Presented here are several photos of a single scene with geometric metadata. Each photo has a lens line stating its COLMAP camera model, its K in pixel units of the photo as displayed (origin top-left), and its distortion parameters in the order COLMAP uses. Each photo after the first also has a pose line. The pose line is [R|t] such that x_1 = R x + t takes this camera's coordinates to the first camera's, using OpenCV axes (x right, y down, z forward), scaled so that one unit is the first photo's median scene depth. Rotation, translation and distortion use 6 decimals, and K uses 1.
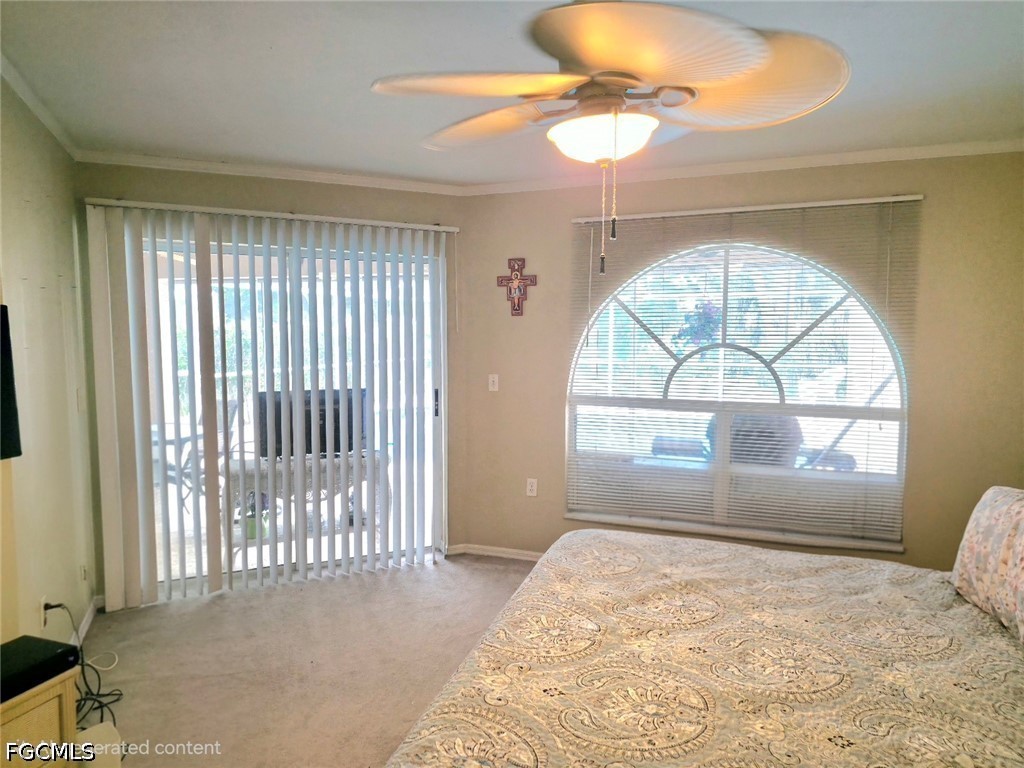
lens RADIAL K [[668.3, 0, 516.9], [0, 668.3, 383.2], [0, 0, 1]] dist [0.083740, -0.065243]
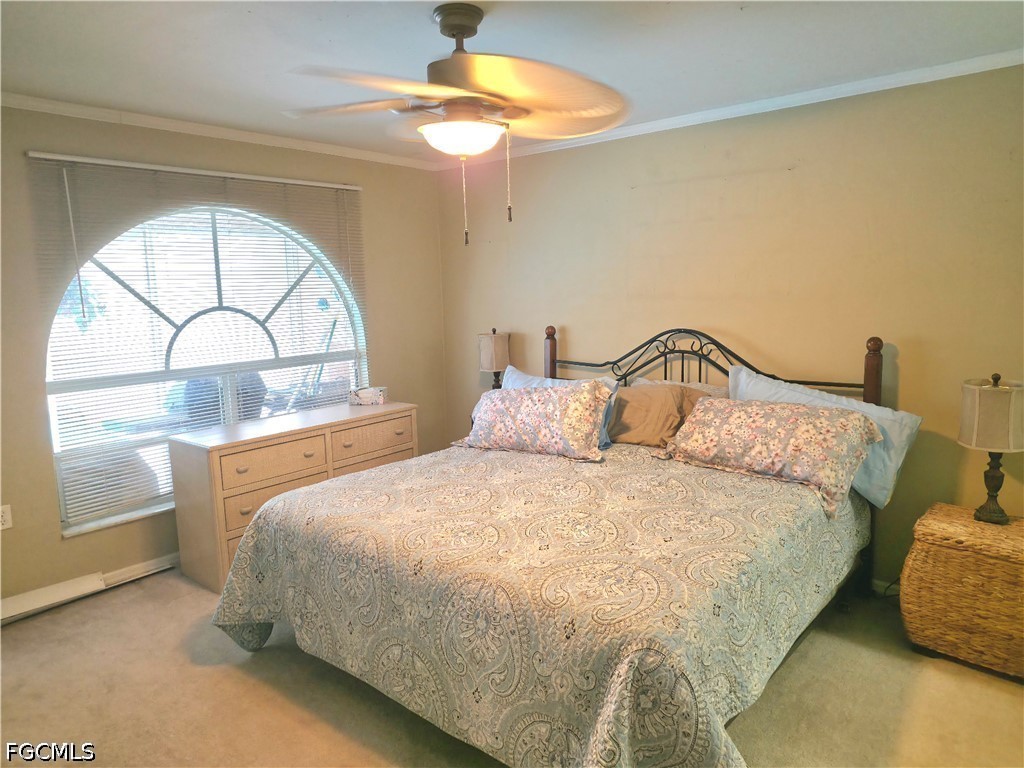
lens RADIAL K [[668.3, 0, 516.9], [0, 668.3, 383.2], [0, 0, 1]] dist [0.083740, -0.065243]
pose [[0.359523, -0.153691, 0.920393, -0.504734], [0.104756, 0.986756, 0.123853, -0.025616], [-0.927238, 0.051889, 0.370861, 0.216575]]
